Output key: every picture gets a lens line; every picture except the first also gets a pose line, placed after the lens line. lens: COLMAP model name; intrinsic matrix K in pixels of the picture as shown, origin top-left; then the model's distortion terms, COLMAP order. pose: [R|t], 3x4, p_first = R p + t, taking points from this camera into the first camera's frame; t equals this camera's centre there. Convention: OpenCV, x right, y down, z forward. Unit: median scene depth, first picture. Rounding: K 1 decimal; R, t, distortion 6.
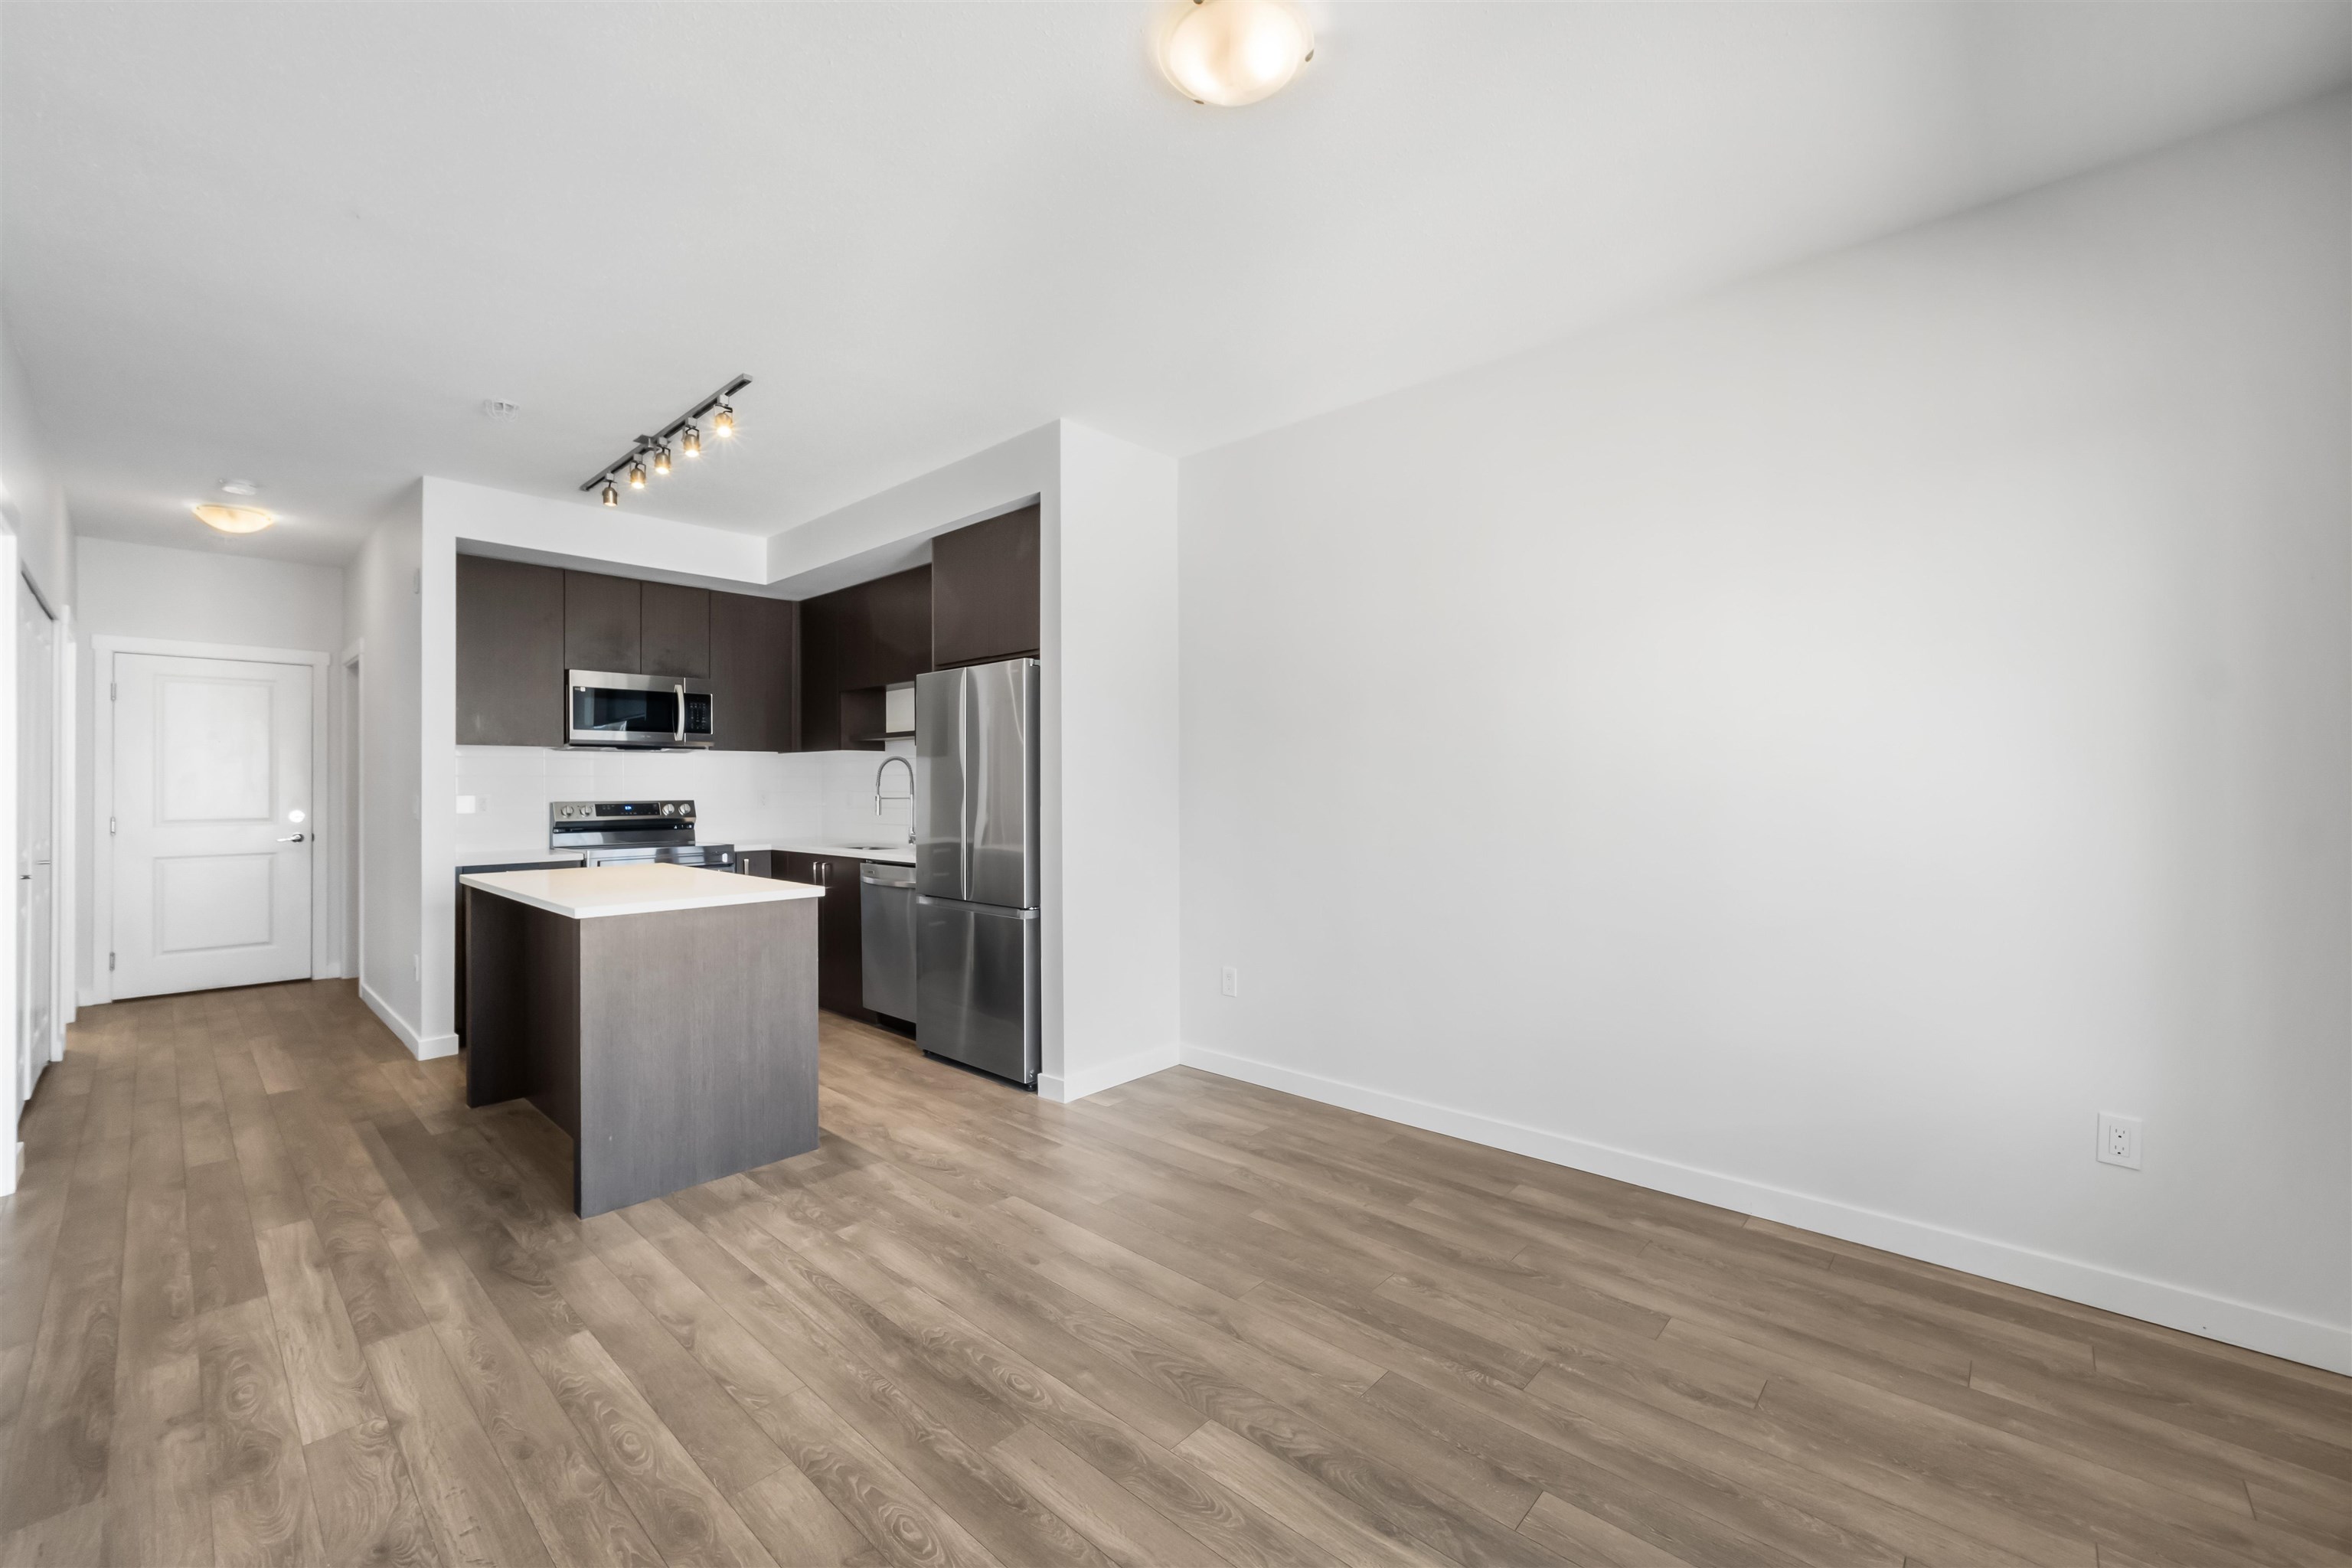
lens RADIAL K [[943.9, 0, 1174.0], [0, 943.9, 778.8], [0, 0, 1]] dist [-0.013728, 0.005845]
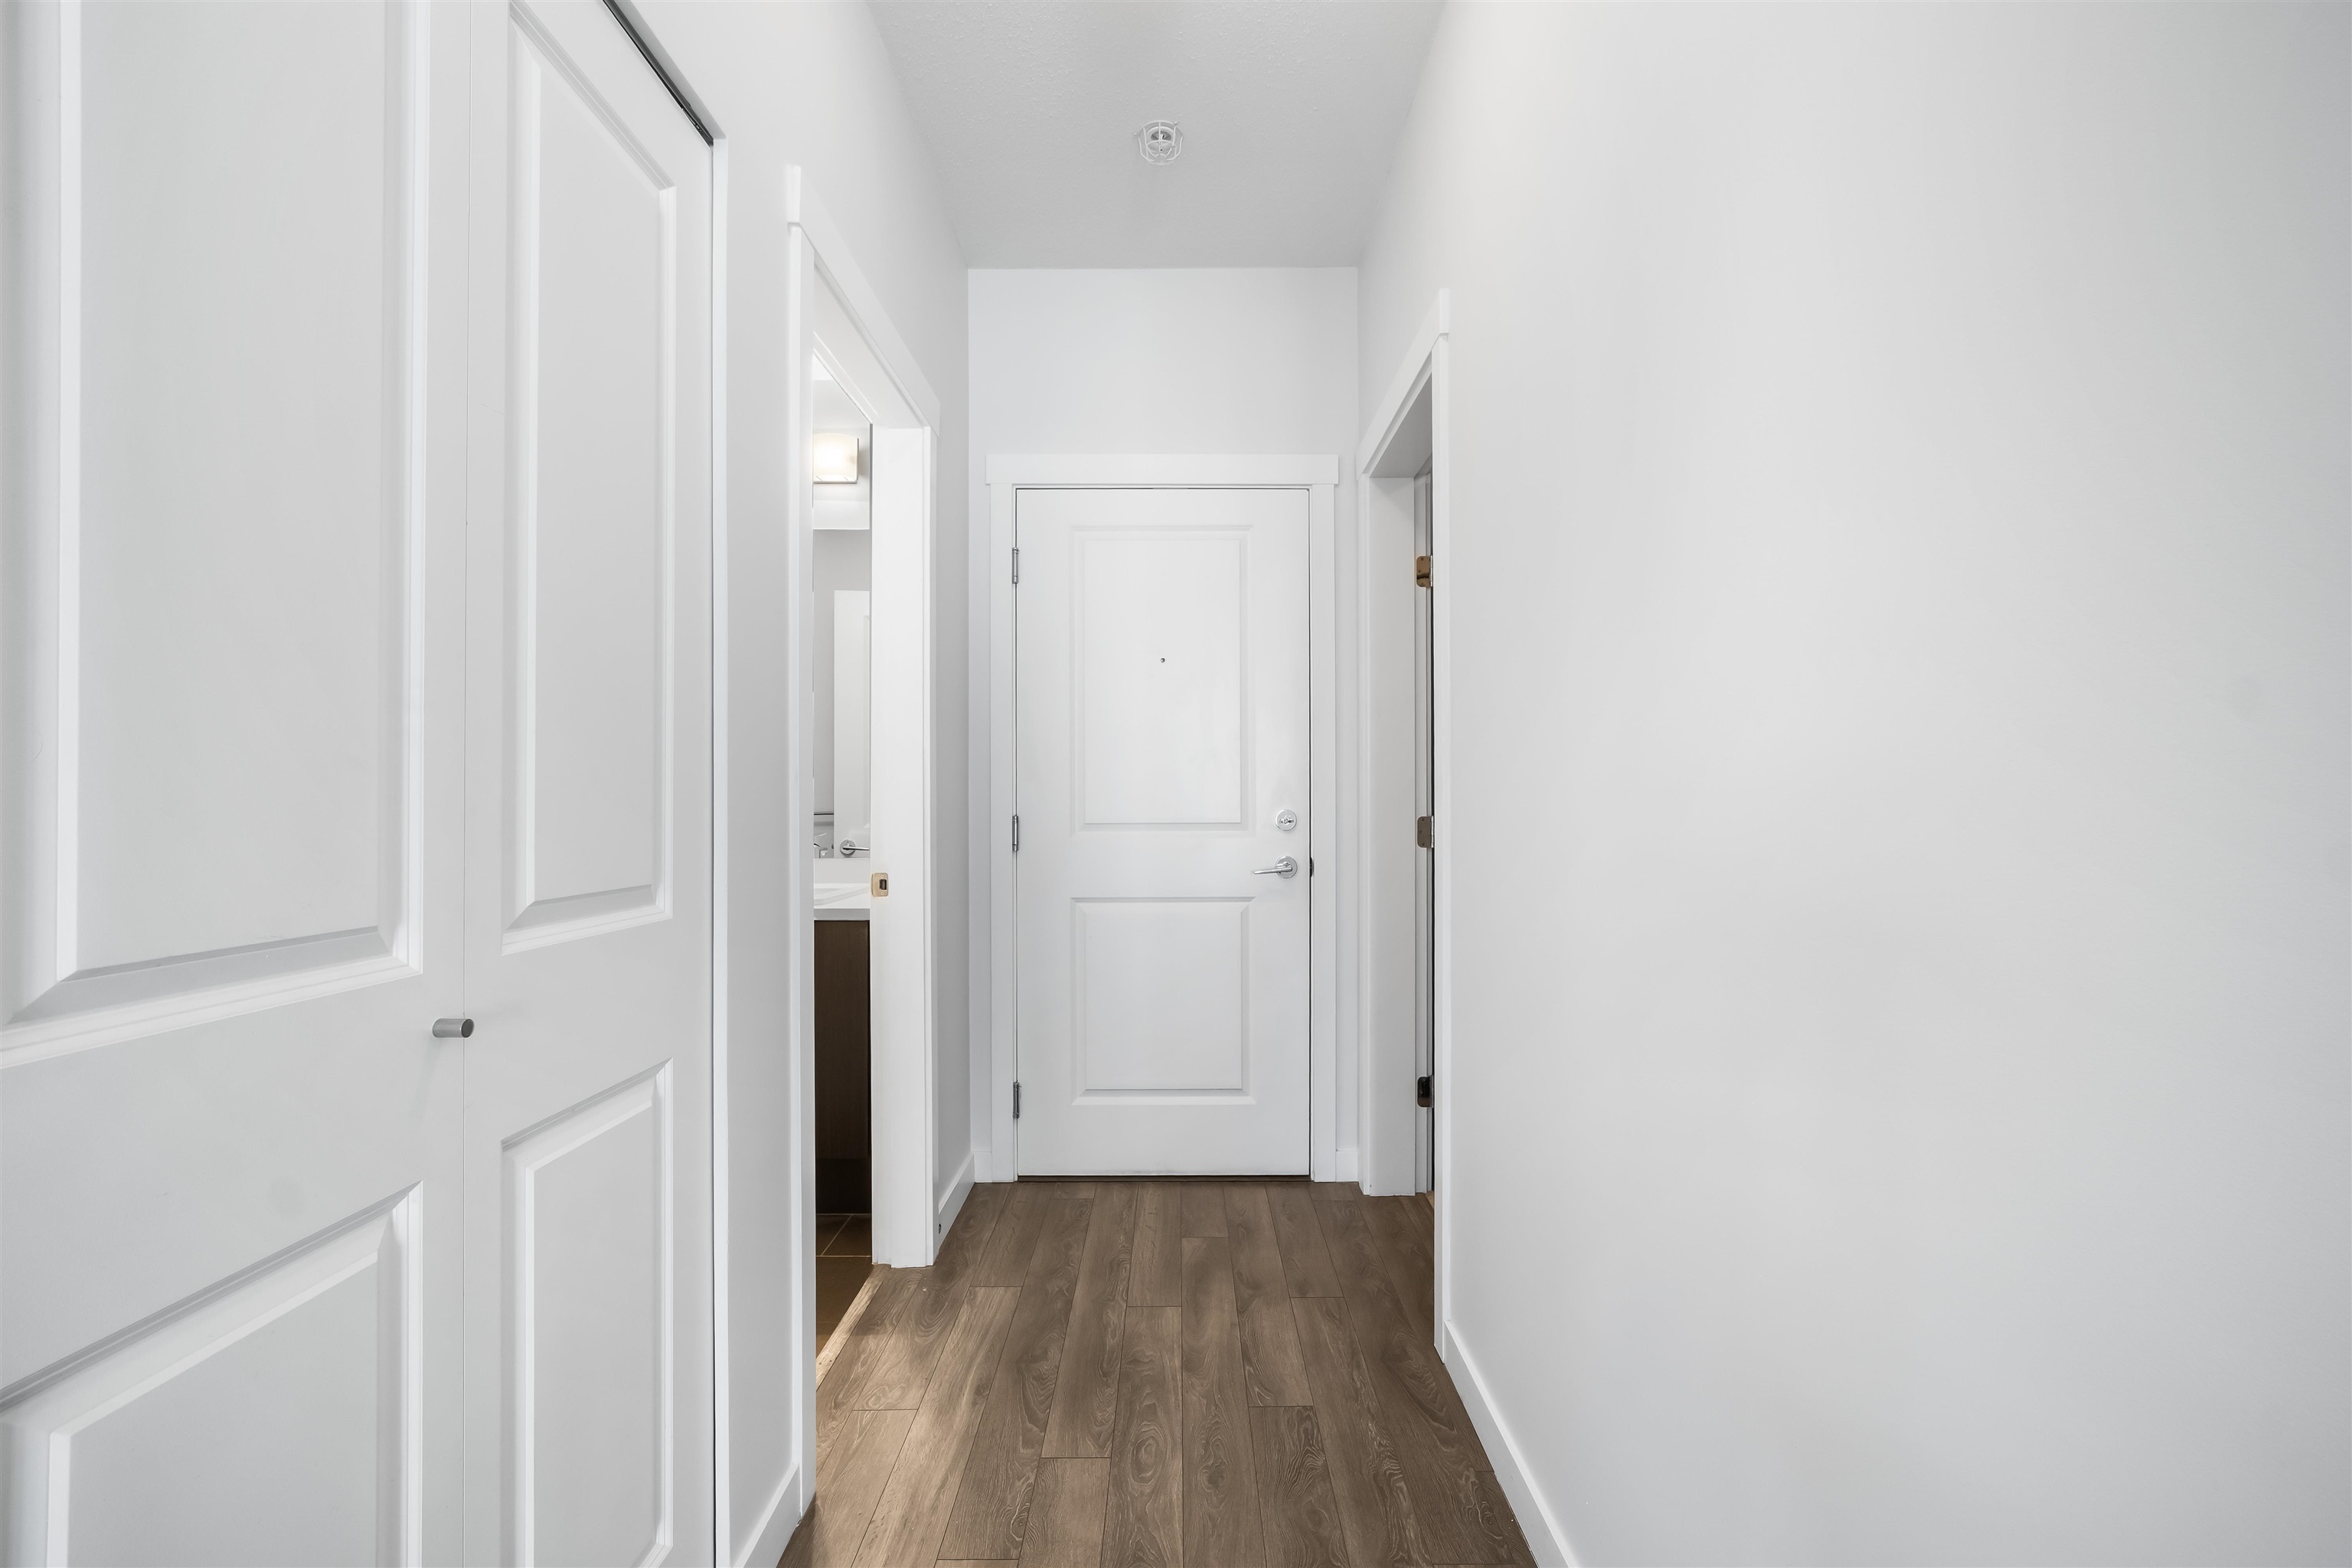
lens RADIAL K [[960.6, 0, 1168.4], [0, 960.6, 809.2], [0, 0, 1]] dist [-0.017878, -0.000078]
pose [[0.670076, 0.010872, -0.742213, -0.886416], [0.004750, 0.999809, 0.018934, 0.035884], [0.742278, -0.016213, 0.669896, 0.911326]]
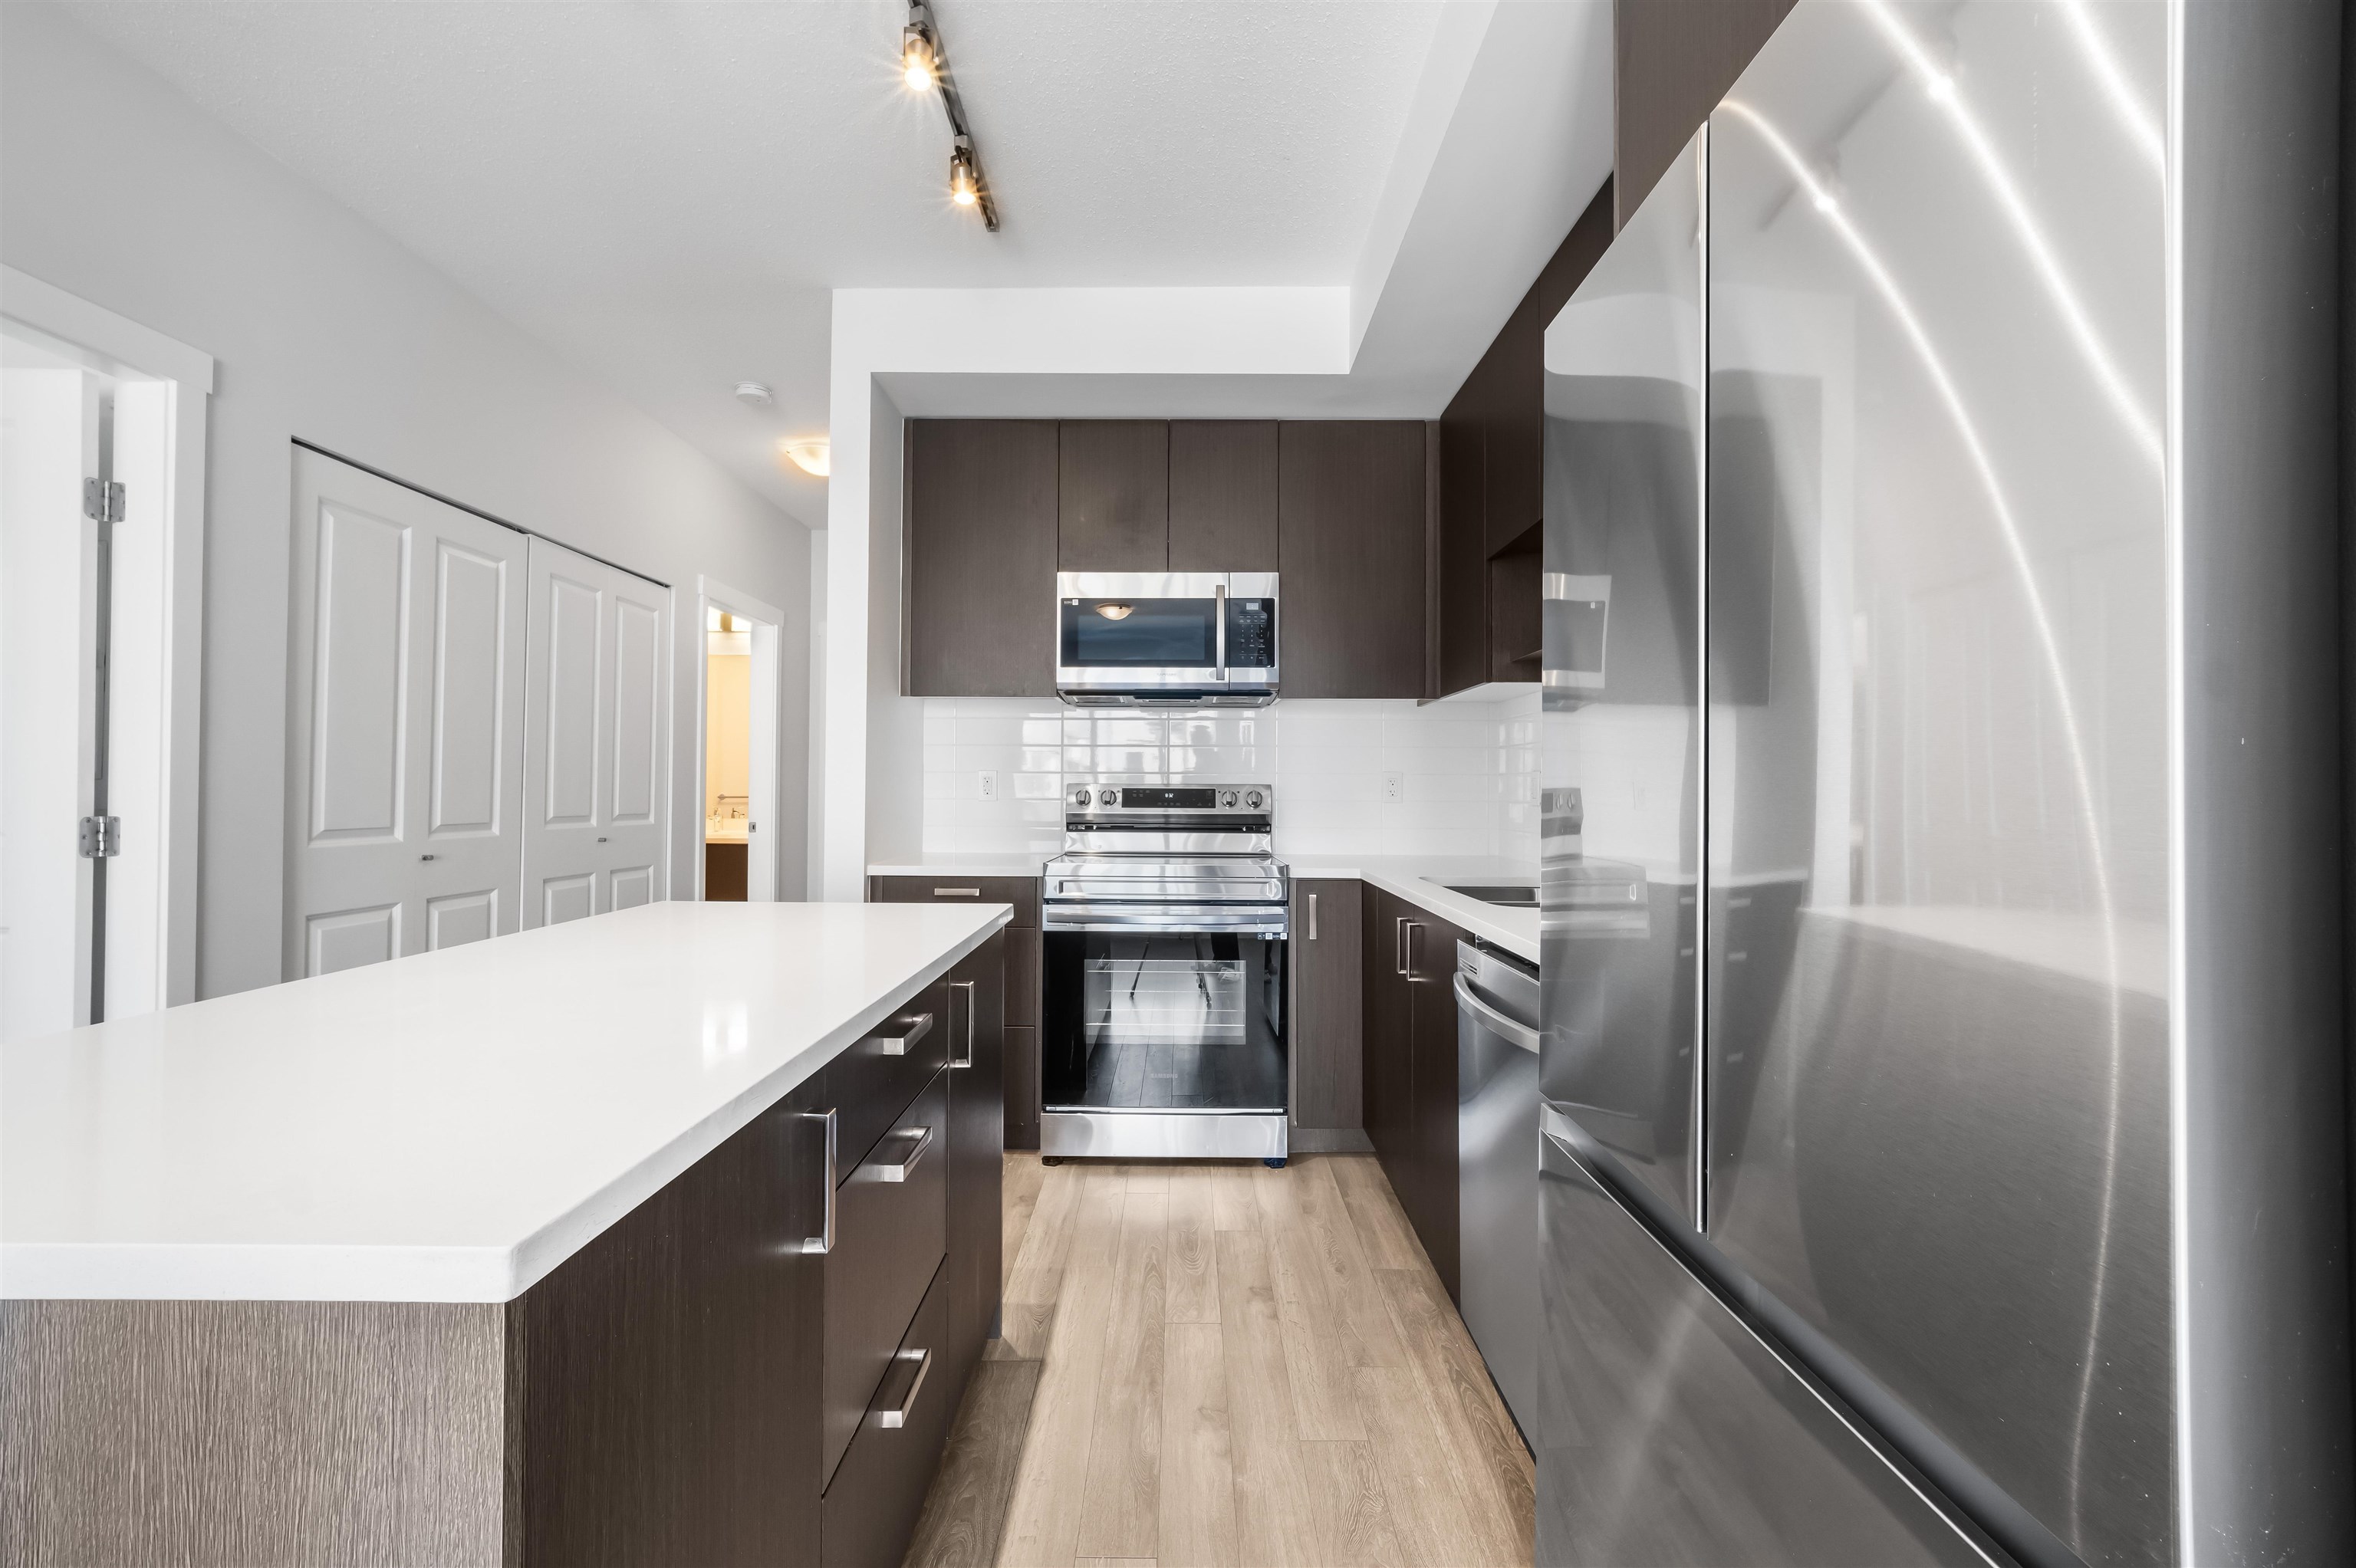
lens RADIAL K [[945.4, 0, 1176.0], [0, 945.4, 778.7], [0, 0, 1]] dist [-0.013728, 0.005845]
pose [[0.673735, 0.000911, -0.738973, -0.139934], [-0.004706, 0.999984, -0.003057, 0.027991], [0.738958, 0.005537, 0.673729, 0.739979]]
